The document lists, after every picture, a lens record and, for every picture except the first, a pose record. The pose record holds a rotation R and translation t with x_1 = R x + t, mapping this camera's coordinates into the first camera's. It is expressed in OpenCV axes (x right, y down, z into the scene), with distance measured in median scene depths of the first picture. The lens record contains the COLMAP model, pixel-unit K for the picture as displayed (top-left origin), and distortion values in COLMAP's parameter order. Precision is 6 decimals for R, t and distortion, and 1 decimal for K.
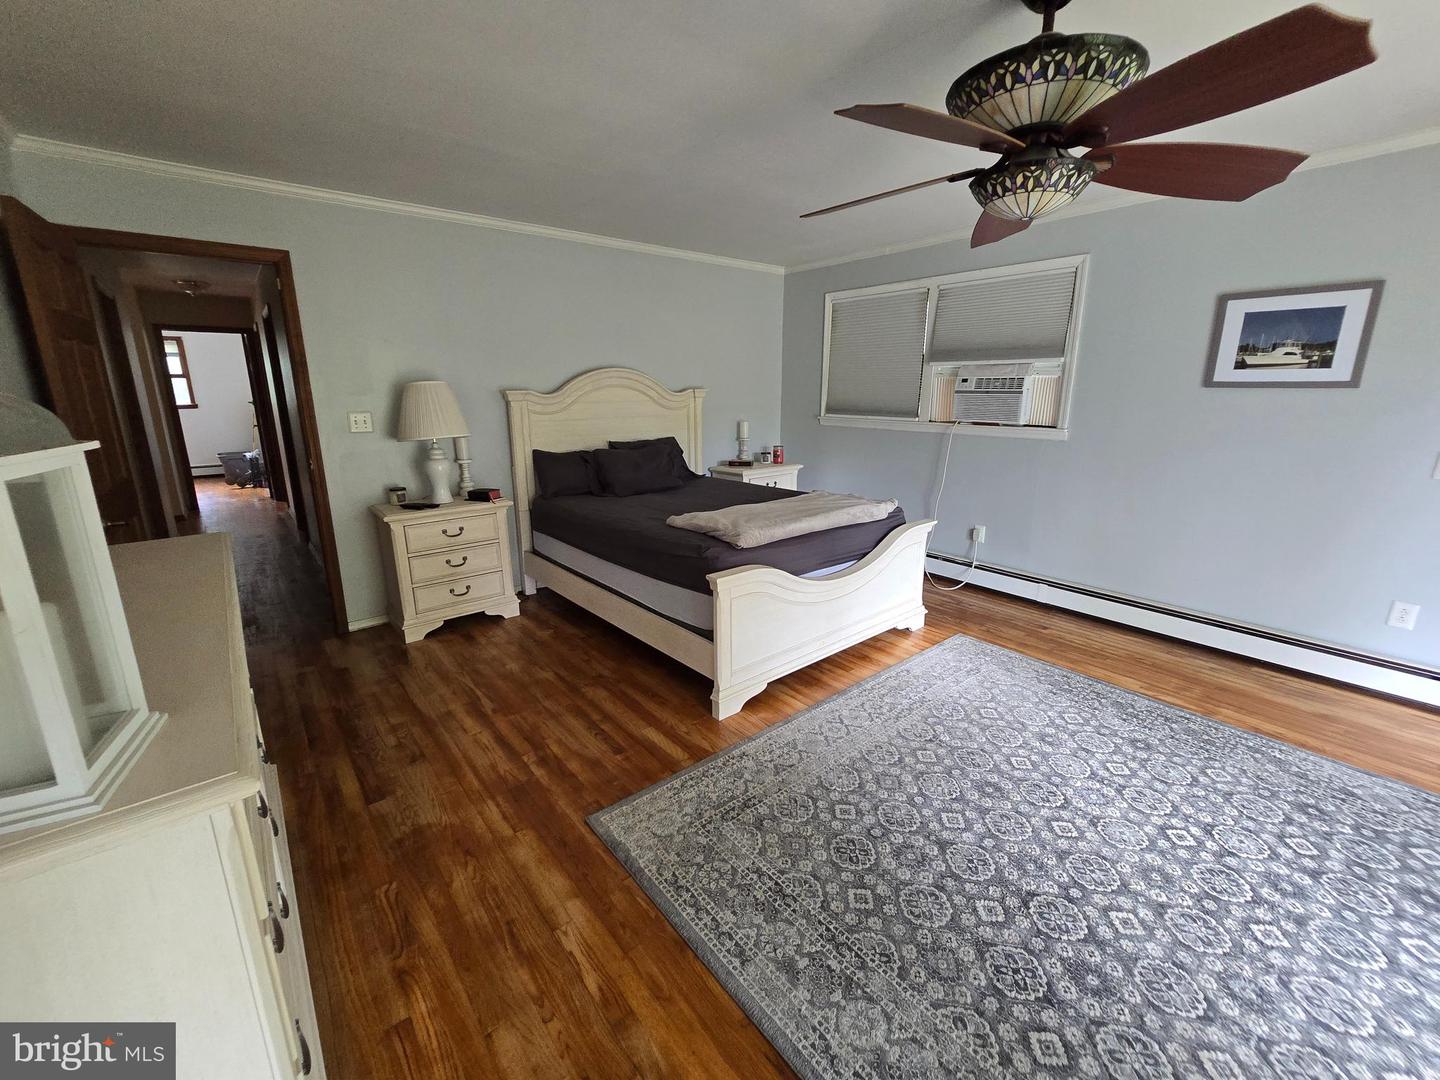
lens RADIAL K [[591.4, 0, 720.1], [0, 591.4, 535.9], [0, 0, 1]] dist [-0.000379, 0.000087]
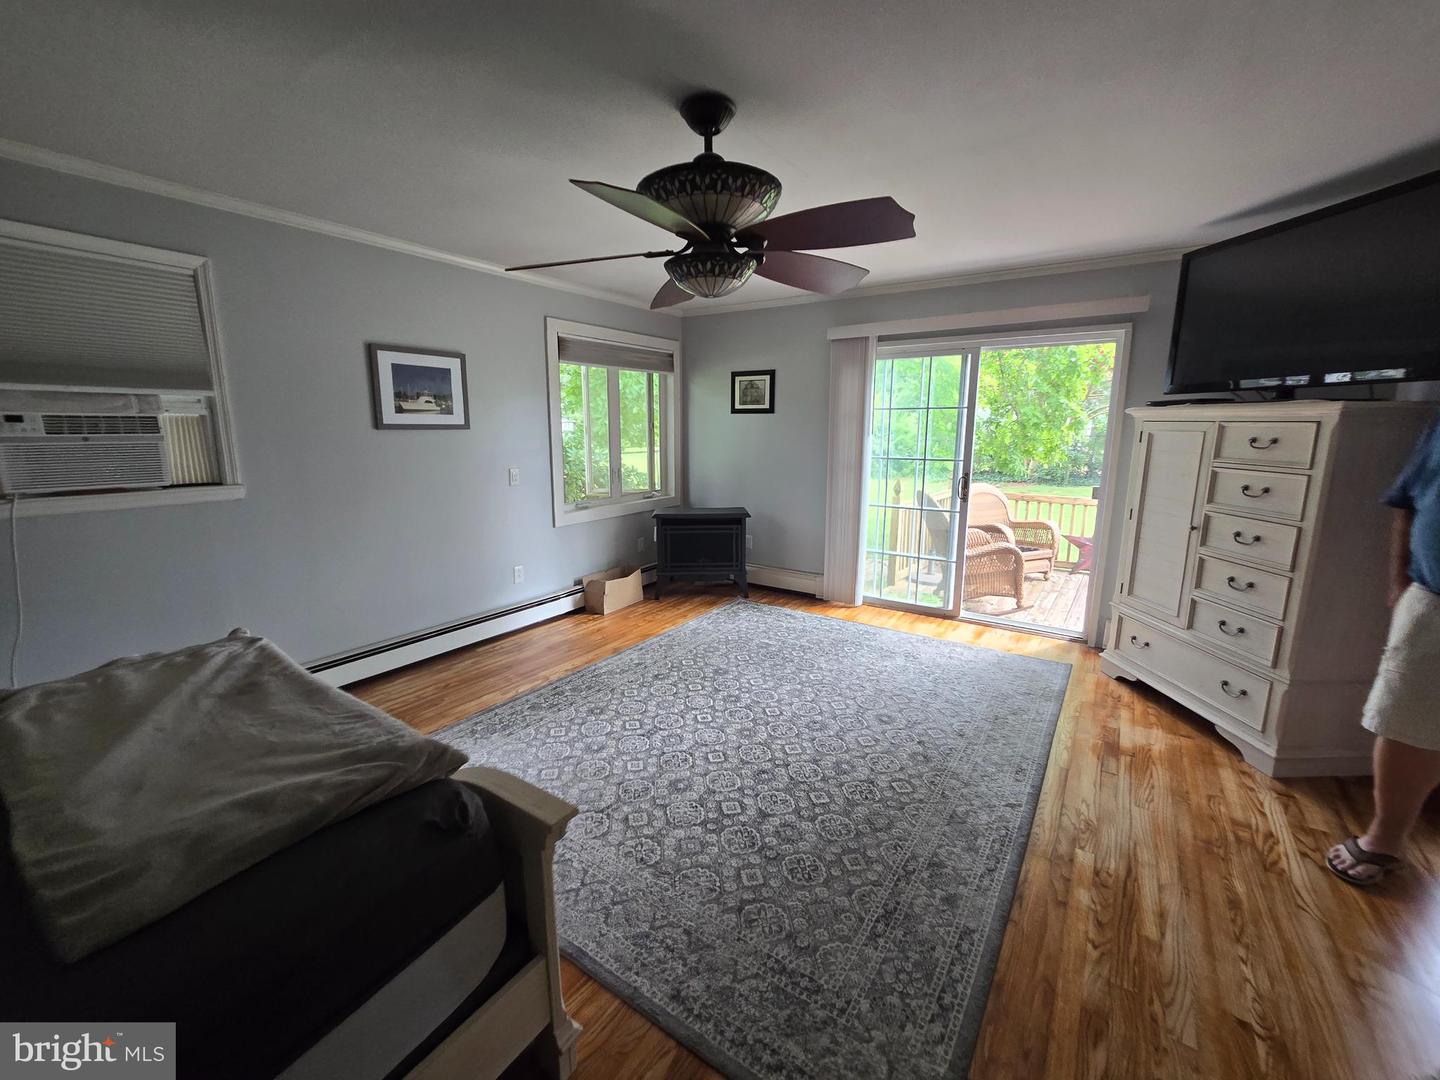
lens RADIAL K [[591.4, 0, 718.5], [0, 591.4, 534.2], [0, 0, 1]] dist [-0.000379, 0.000087]
pose [[-0.277575, -0.175105, 0.944611, -0.479616], [0.233071, 0.941601, 0.243035, -0.244408], [-0.932003, 0.287622, -0.220553, 0.927281]]
